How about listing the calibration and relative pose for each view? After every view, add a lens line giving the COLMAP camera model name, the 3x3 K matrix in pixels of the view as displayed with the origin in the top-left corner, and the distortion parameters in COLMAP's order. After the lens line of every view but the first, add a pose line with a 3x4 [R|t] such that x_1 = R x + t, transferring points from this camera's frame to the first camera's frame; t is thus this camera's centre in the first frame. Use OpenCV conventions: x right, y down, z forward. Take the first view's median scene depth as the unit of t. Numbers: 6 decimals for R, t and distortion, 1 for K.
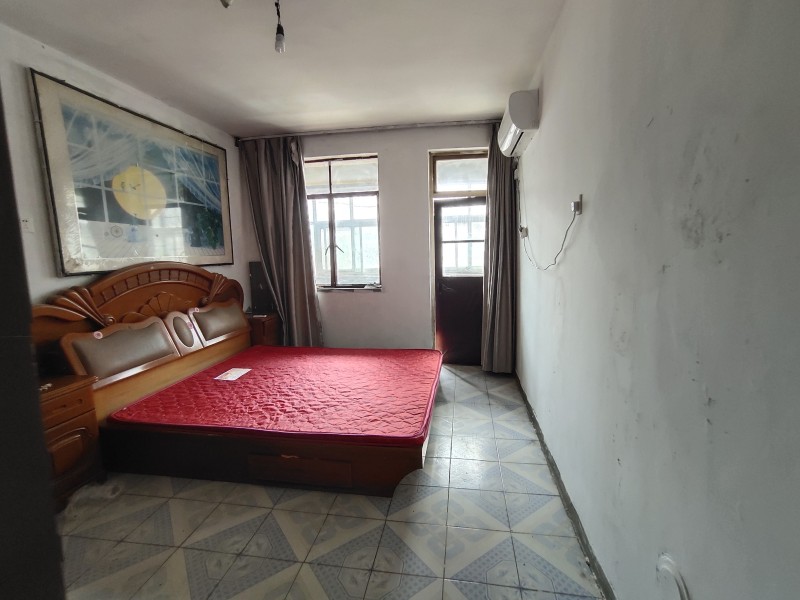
lens RADIAL K [[375.8, 0, 393.0], [0, 375.8, 298.8], [0, 0, 1]] dist [0.003286, 0.001146]
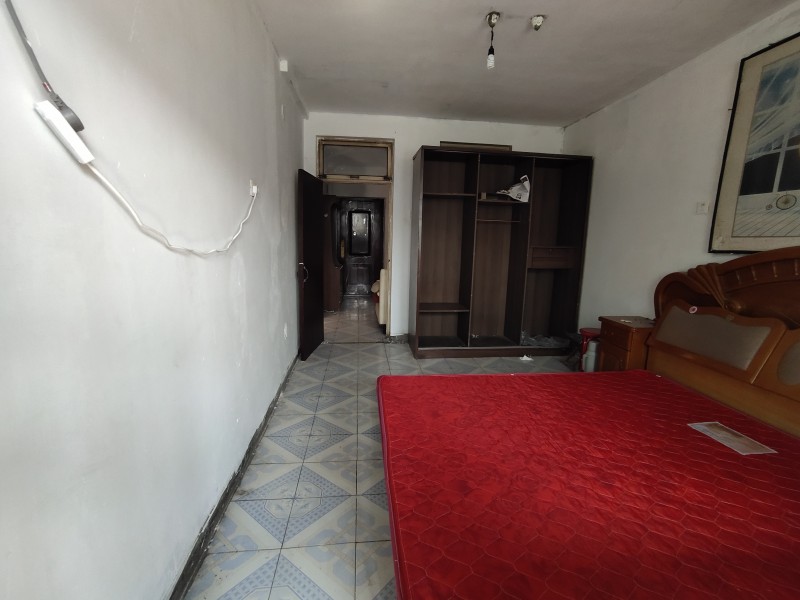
lens RADIAL K [[375.8, 0, 394.7], [0, 375.8, 295.9], [0, 0, 1]] dist [0.003286, 0.001146]
pose [[-0.960276, 0.042620, -0.275779, 0.284544], [-0.037056, 0.960040, 0.277397, -0.192237], [0.276582, 0.276597, -0.920324, 1.662715]]
